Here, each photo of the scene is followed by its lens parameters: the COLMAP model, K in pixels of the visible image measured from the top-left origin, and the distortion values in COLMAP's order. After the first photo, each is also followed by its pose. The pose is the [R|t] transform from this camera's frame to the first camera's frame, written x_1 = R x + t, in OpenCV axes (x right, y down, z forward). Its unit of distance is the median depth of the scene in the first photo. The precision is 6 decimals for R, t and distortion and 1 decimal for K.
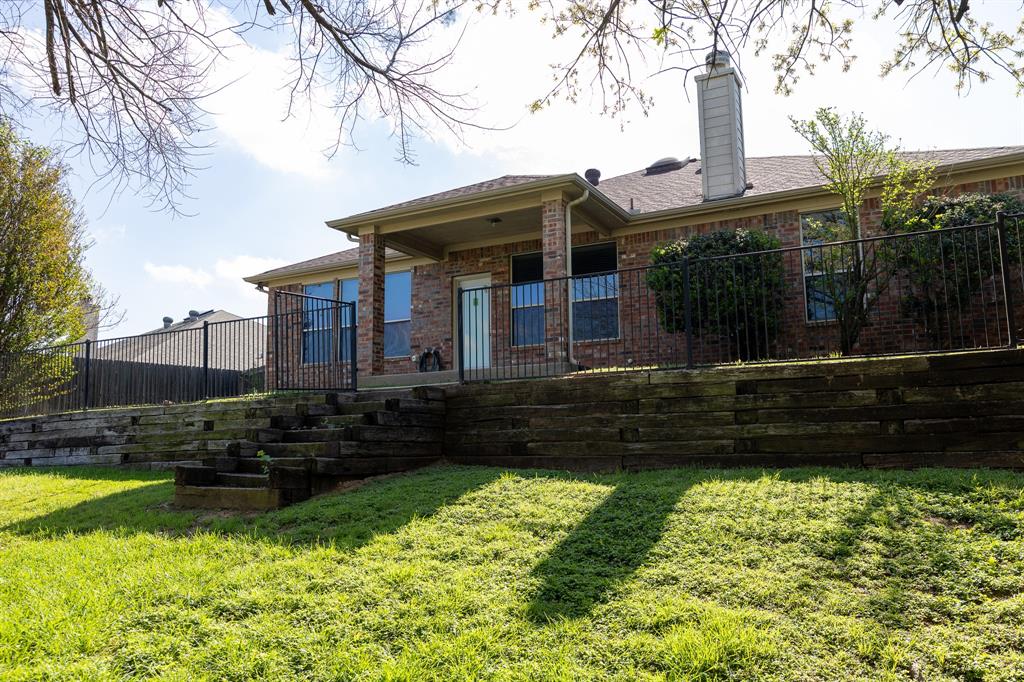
lens RADIAL K [[802.2, 0, 510.1], [0, 802.2, 331.9], [0, 0, 1]] dist [0.004271, 0.002656]
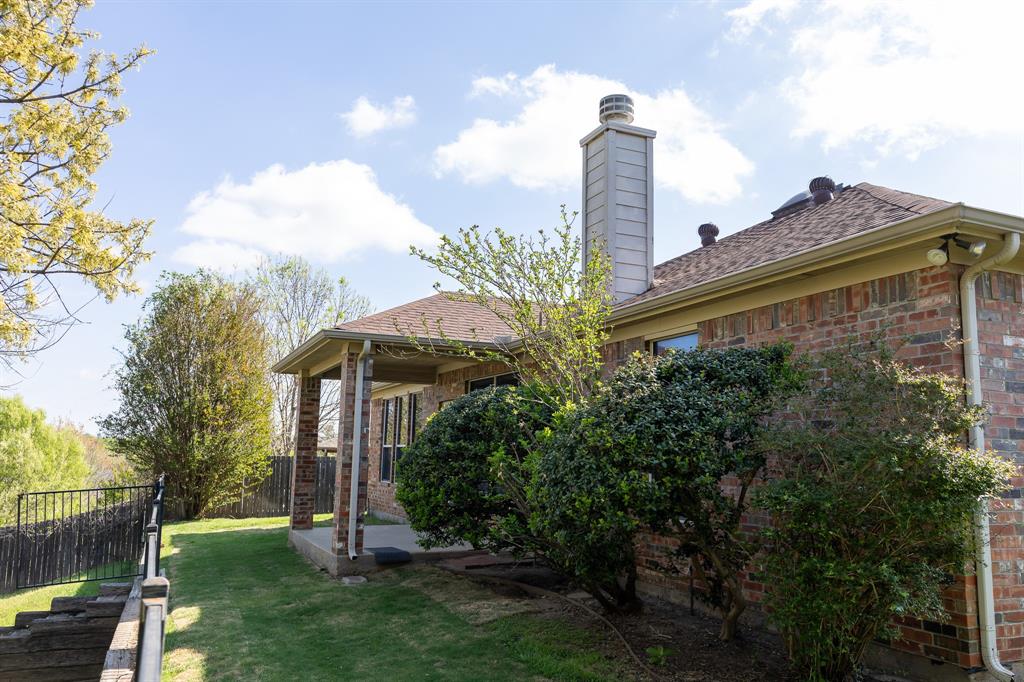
lens RADIAL K [[802.2, 0, 512.8], [0, 802.2, 348.8], [0, 0, 1]] dist [0.004271, 0.002656]
pose [[0.783138, -0.054661, -0.619440, 0.626638], [0.067927, 0.997688, -0.002160, -0.137600], [0.618126, -0.040385, 0.785041, 0.400829]]
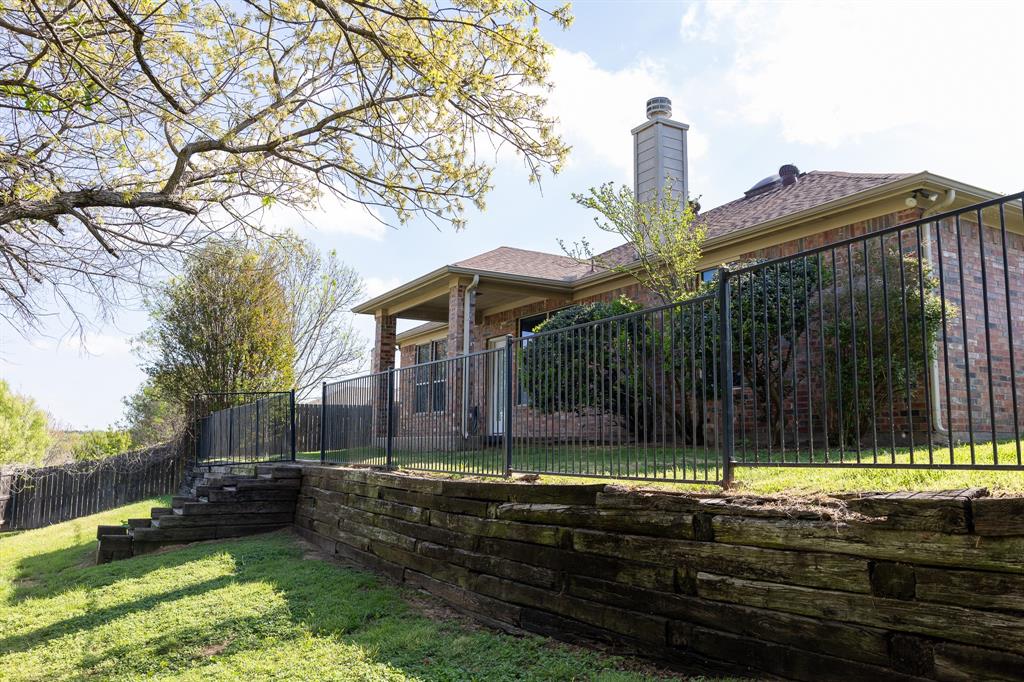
lens RADIAL K [[802.2, 0, 509.7], [0, 802.2, 343.7], [0, 0, 1]] dist [0.004271, 0.002656]
pose [[0.843773, -0.046595, -0.534673, 0.621689], [0.062005, 0.998017, 0.010876, -0.082326], [0.533106, -0.042329, 0.844989, 0.096011]]
